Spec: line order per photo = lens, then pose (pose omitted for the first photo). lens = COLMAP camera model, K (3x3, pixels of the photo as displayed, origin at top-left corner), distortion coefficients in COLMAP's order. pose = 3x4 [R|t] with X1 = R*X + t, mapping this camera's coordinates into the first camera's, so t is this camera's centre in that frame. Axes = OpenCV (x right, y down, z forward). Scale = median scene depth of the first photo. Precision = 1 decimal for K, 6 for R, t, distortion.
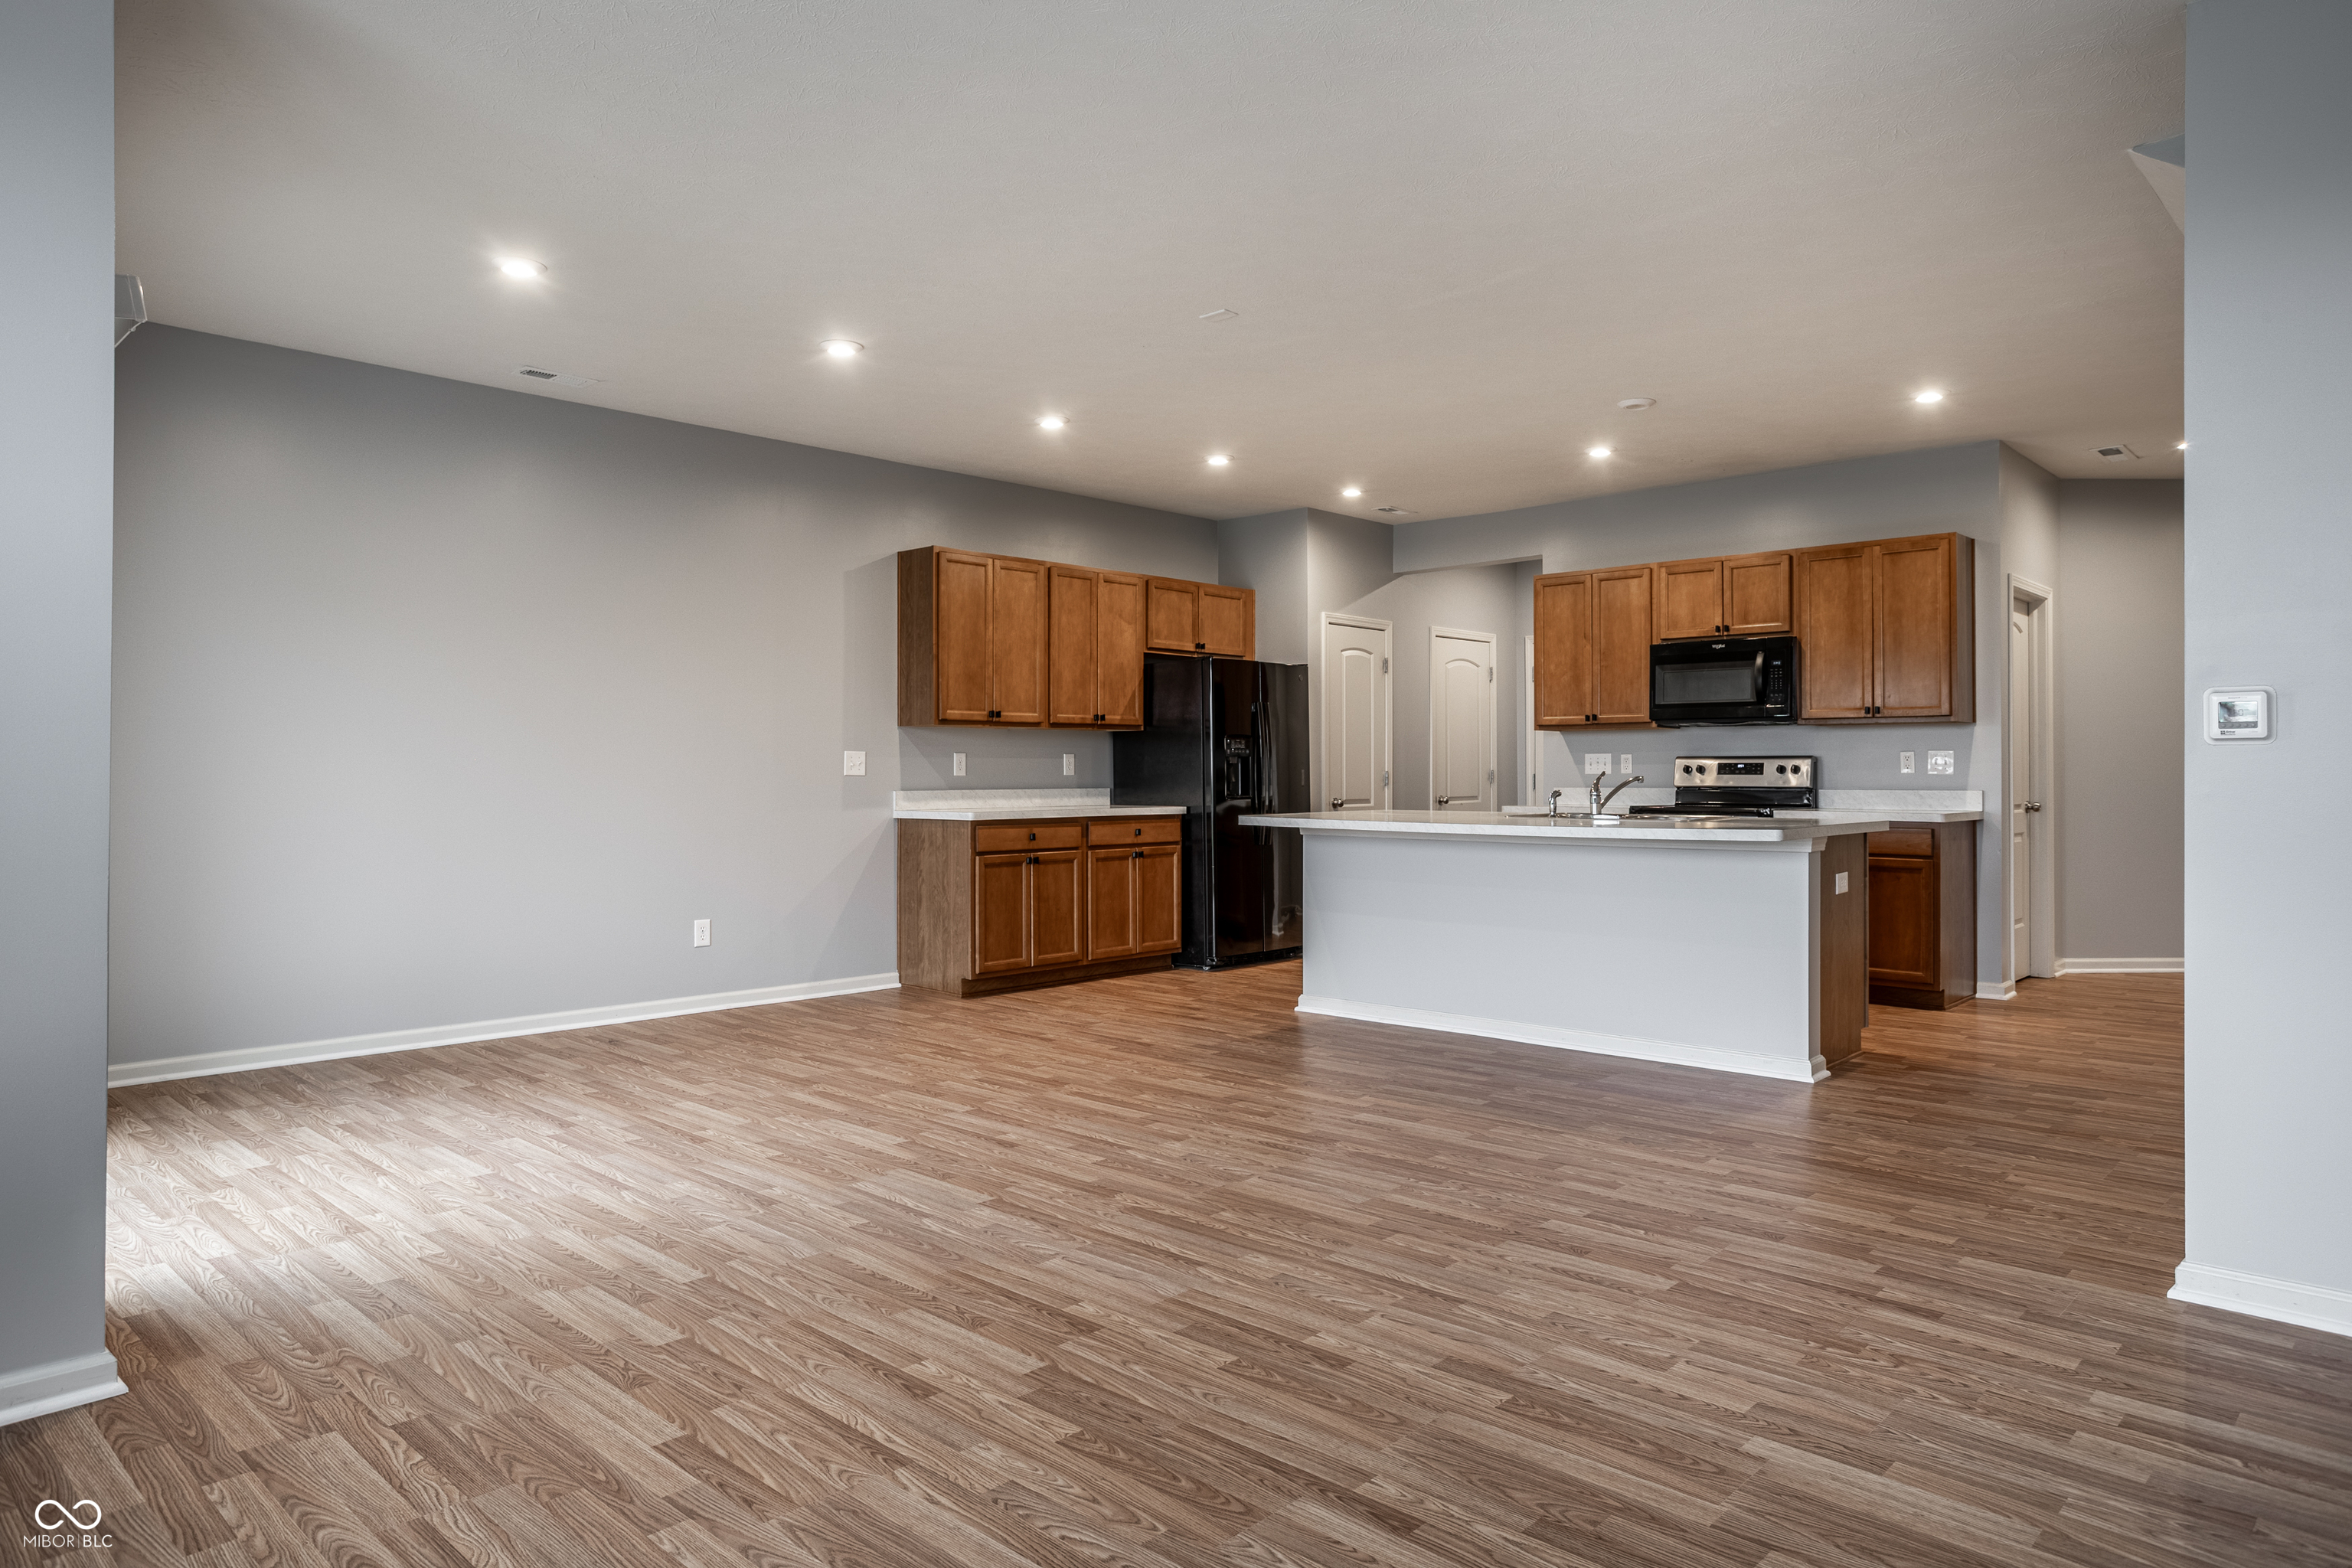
lens RADIAL K [[1434.8, 0, 1176.0], [0, 1434.8, 784.0], [0, 0, 1]] dist [-0.034541, 0.002310]
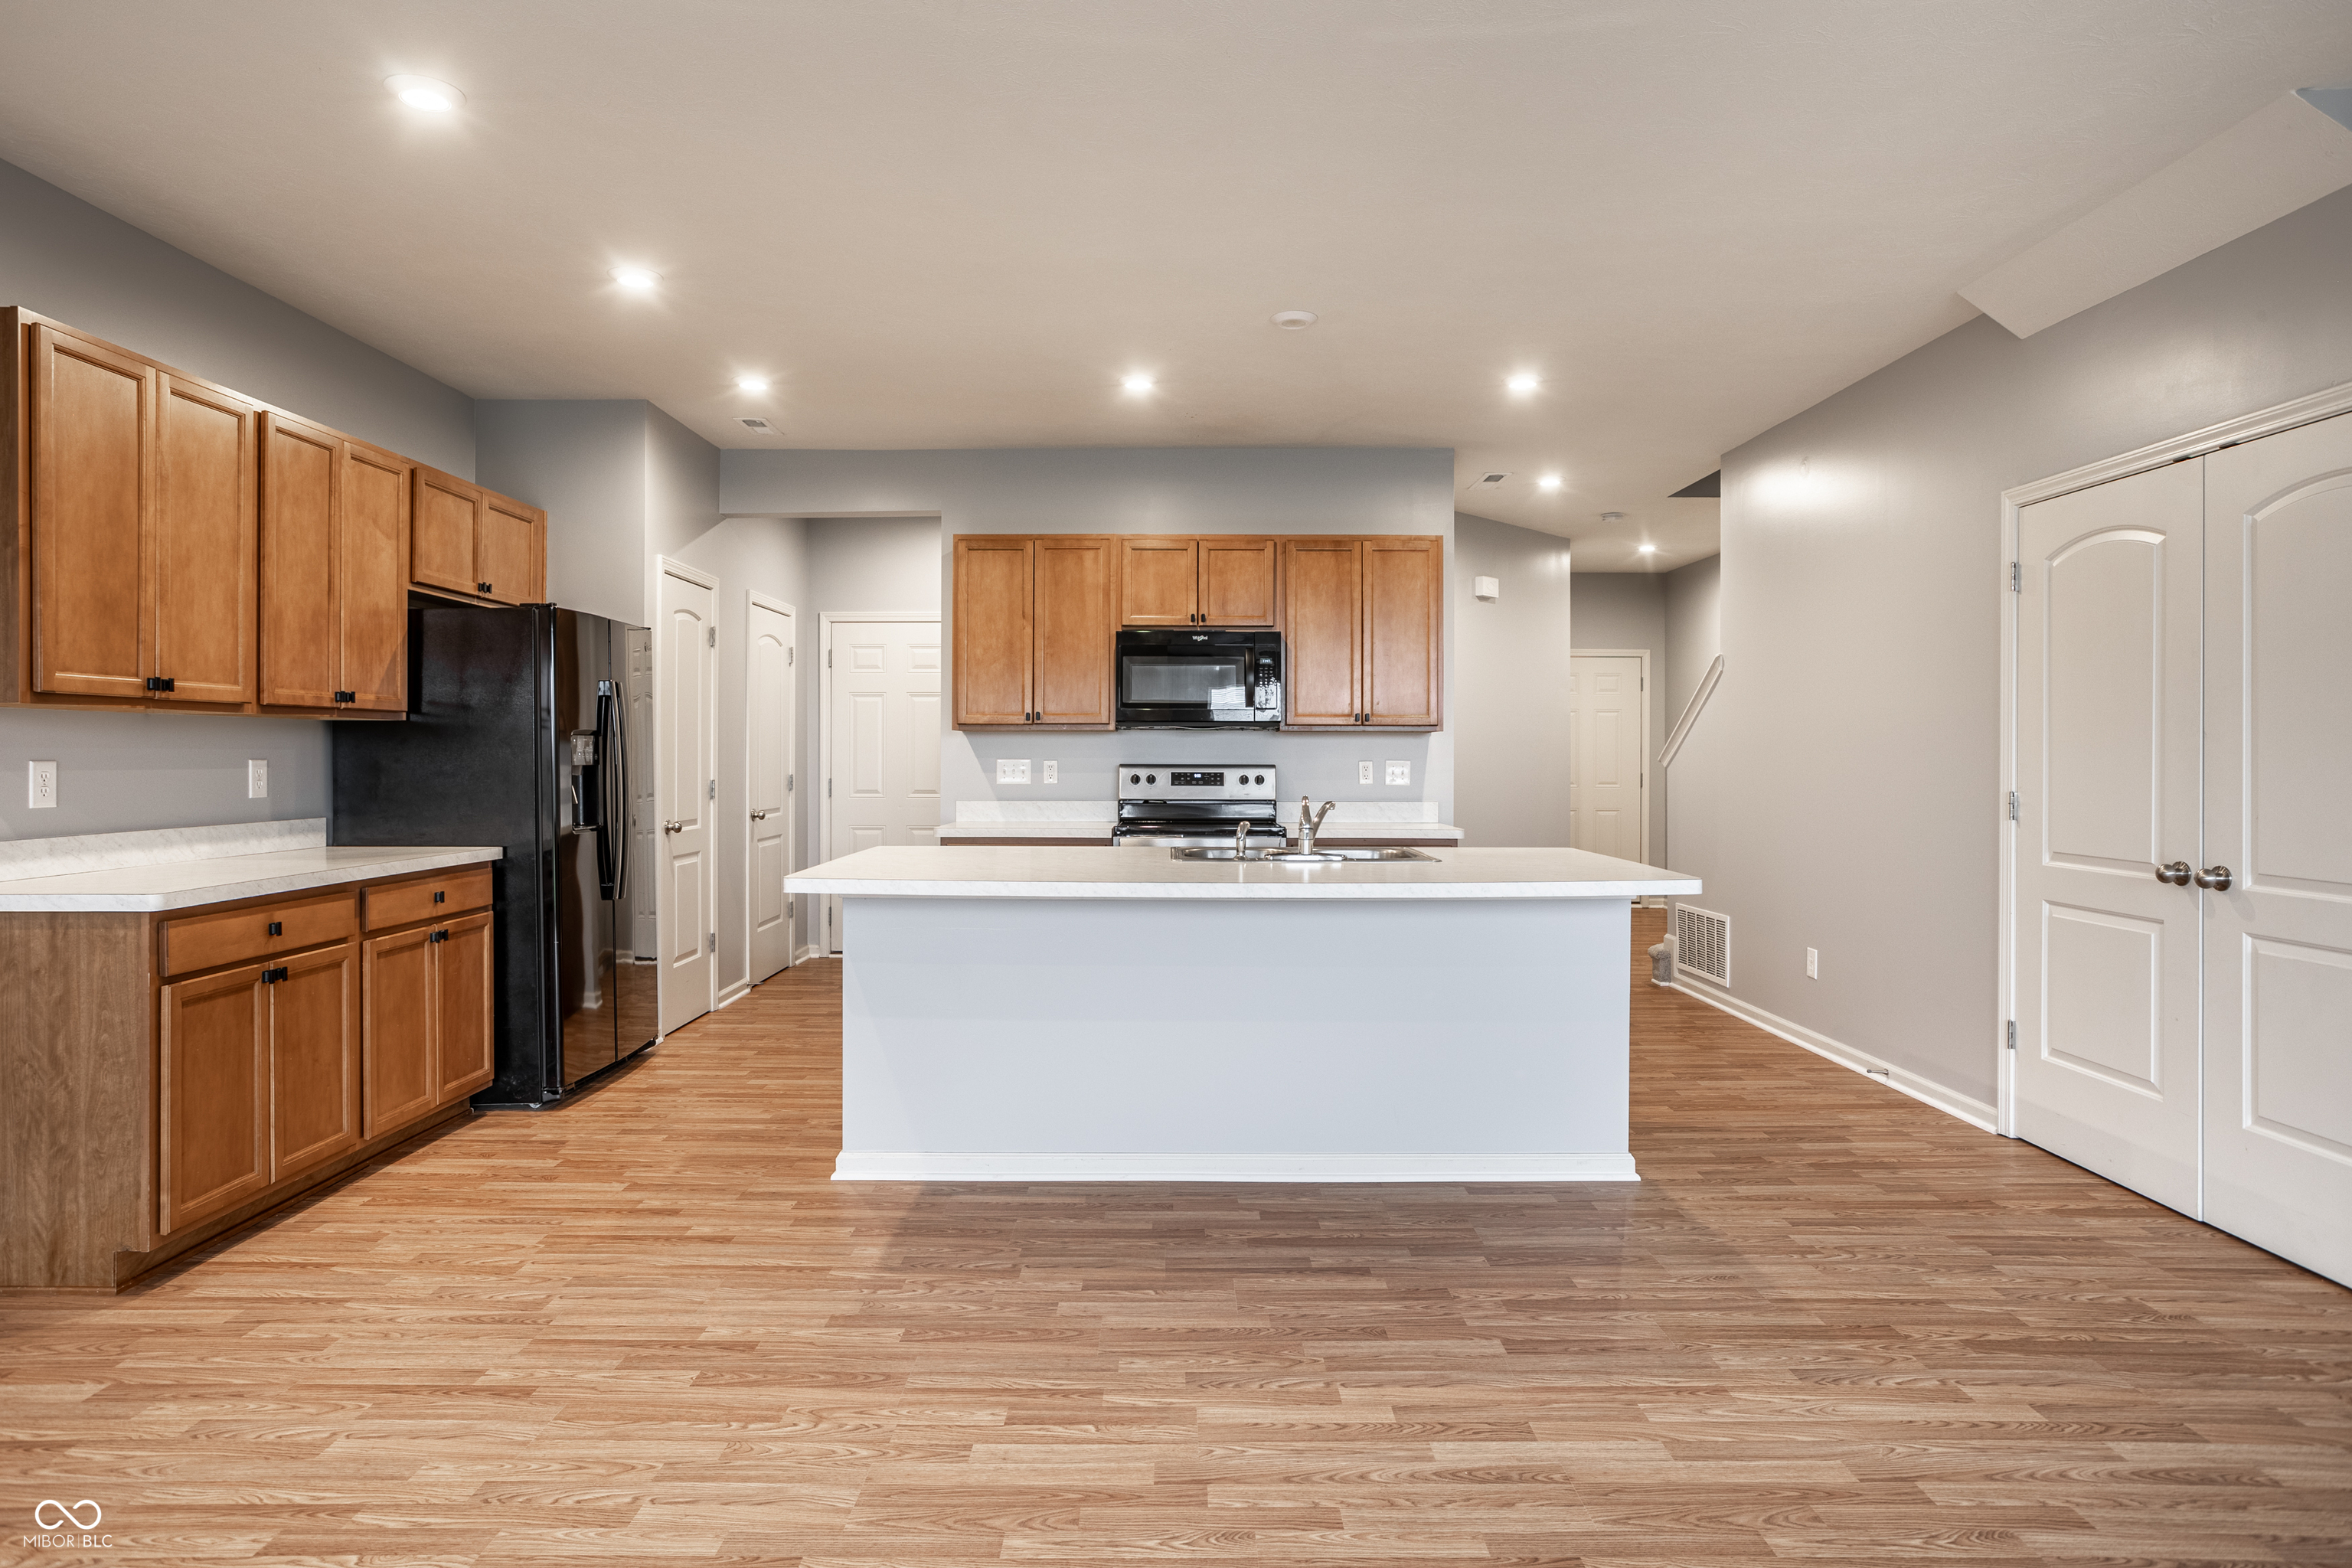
lens RADIAL K [[1308.8, 0, 1164.2], [0, 1308.8, 764.9], [0, 0, 1]] dist [-0.048994, 0.036838]
pose [[0.731569, -0.001812, 0.681765, -0.177457], [0.003006, 0.999995, -0.000568, -0.019797], [-0.681760, 0.002465, 0.731571, 0.441949]]
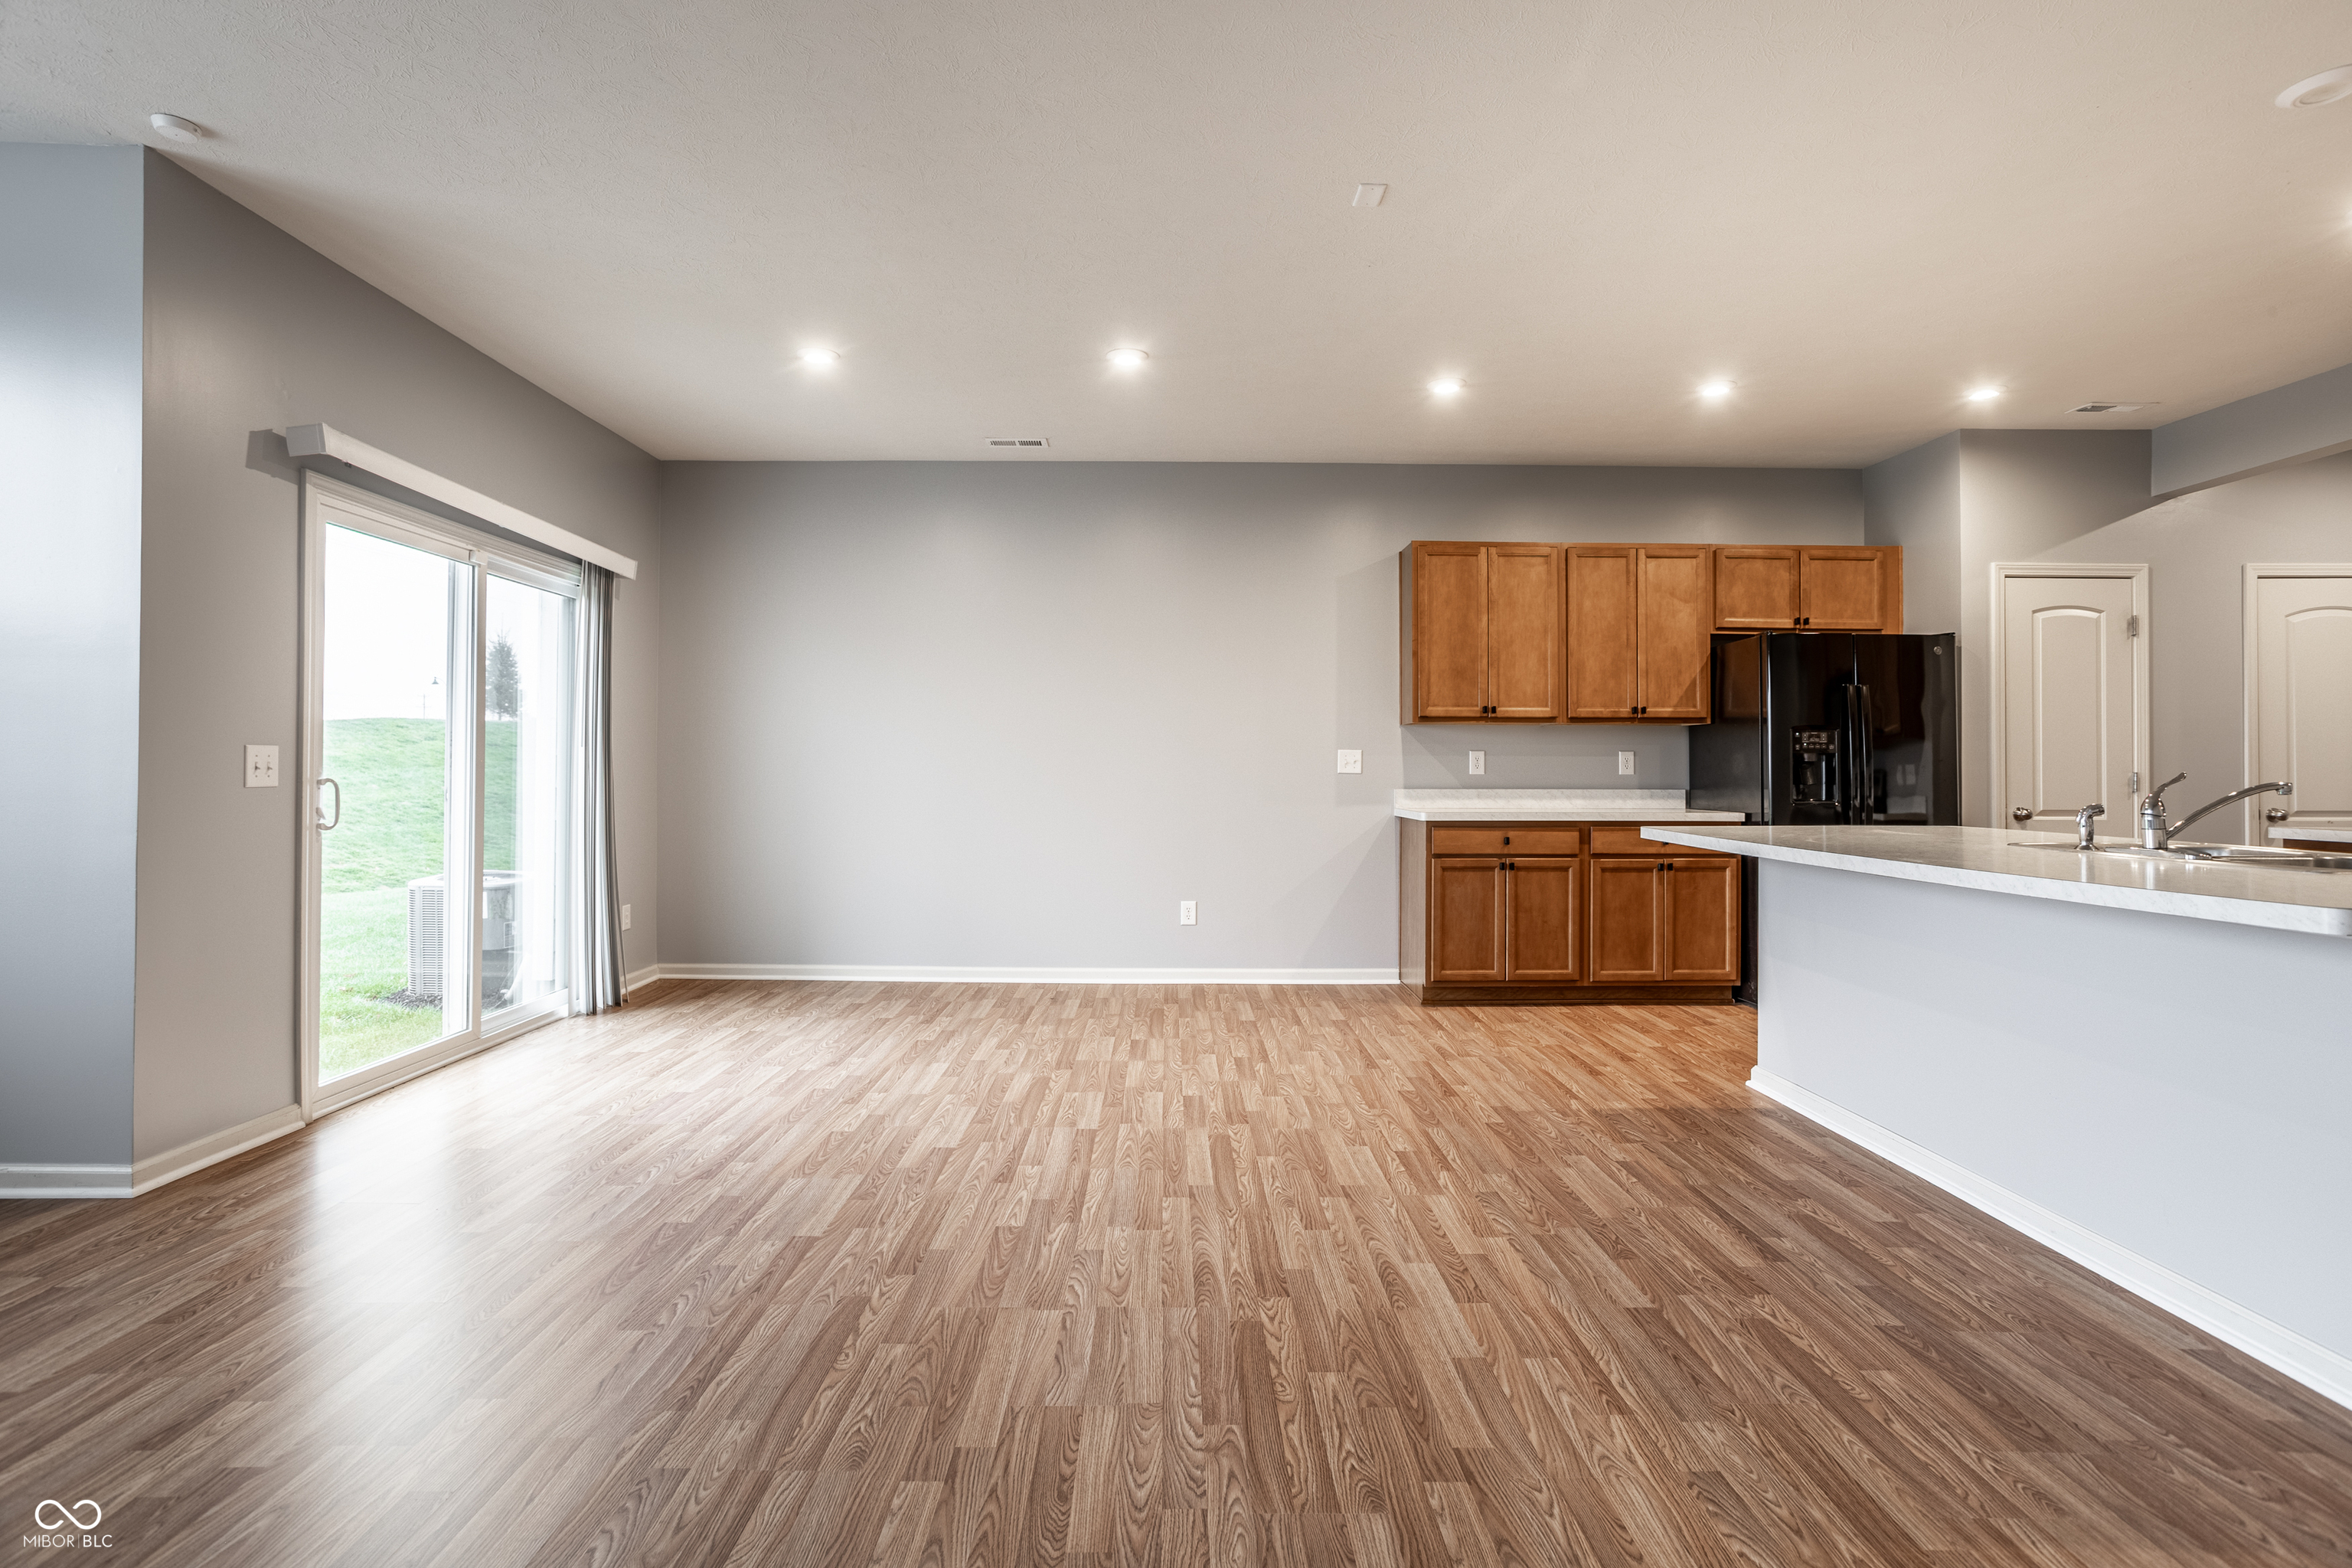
lens RADIAL K [[1135.0, 0, 1172.2], [0, 1135.0, 765.0], [0, 0, 1]] dist [-0.054209, 0.031608]
pose [[0.690794, 0.000075, -0.723051, 0.272549], [-0.010686, 0.999892, -0.010106, -0.002302], [0.722972, 0.014707, 0.690721, 0.333994]]
